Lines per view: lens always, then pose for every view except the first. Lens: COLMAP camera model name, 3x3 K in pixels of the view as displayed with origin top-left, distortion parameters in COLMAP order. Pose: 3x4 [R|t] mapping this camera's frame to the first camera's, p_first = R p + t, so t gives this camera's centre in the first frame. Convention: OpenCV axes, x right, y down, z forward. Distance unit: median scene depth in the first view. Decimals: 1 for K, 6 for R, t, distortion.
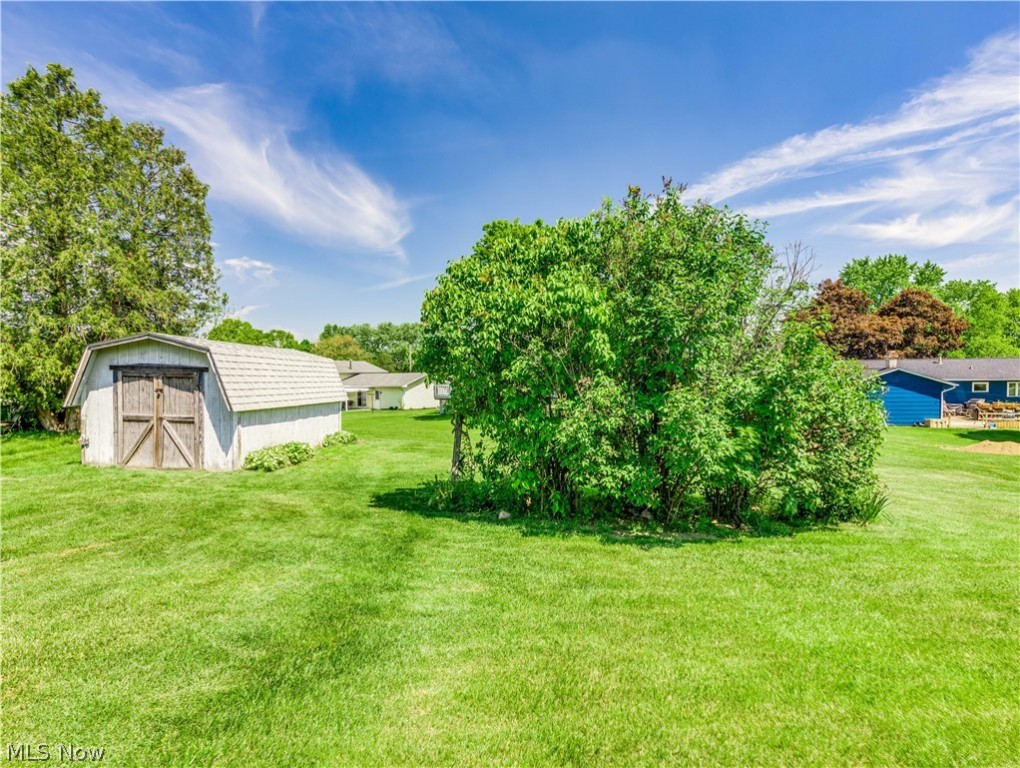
lens RADIAL K [[497.9, 0, 510.0], [0, 497.9, 384.0], [0, 0, 1]] dist [-0.042694, 0.000371]
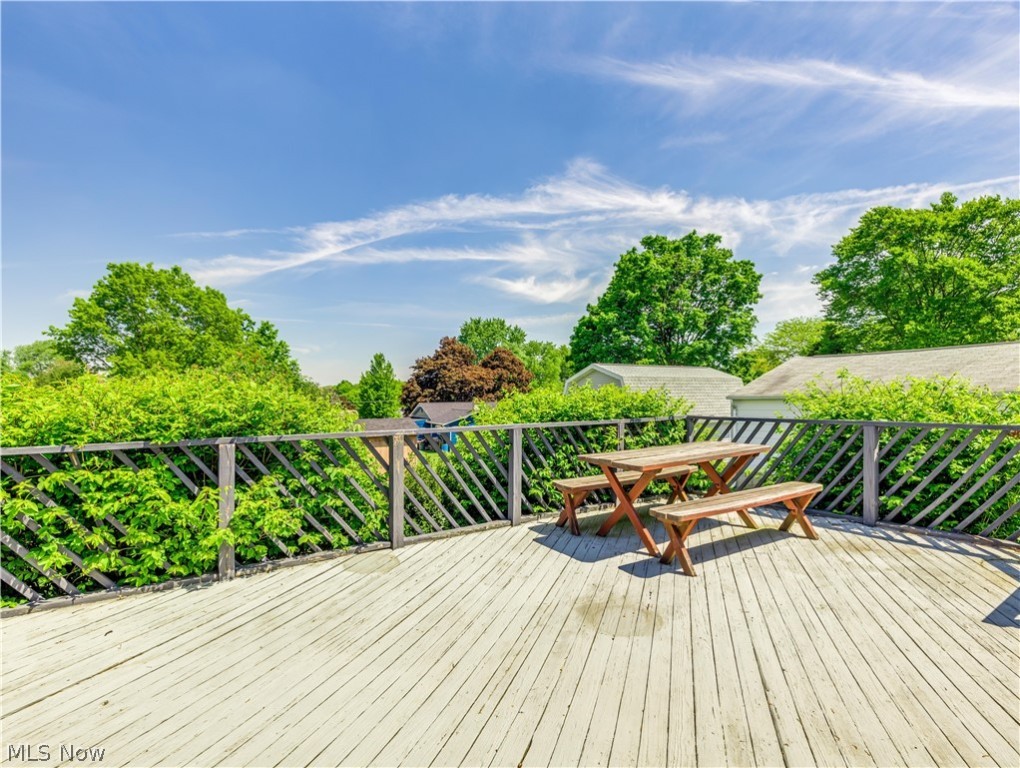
lens RADIAL K [[497.9, 0, 510.0], [0, 497.9, 384.0], [0, 0, 1]] dist [-0.042694, 0.000371]
pose [[0.797710, 0.013748, 0.602885, 0.003737], [0.021470, 0.998459, -0.051175, -0.017547], [-0.602659, 0.053767, 0.796185, -0.104428]]
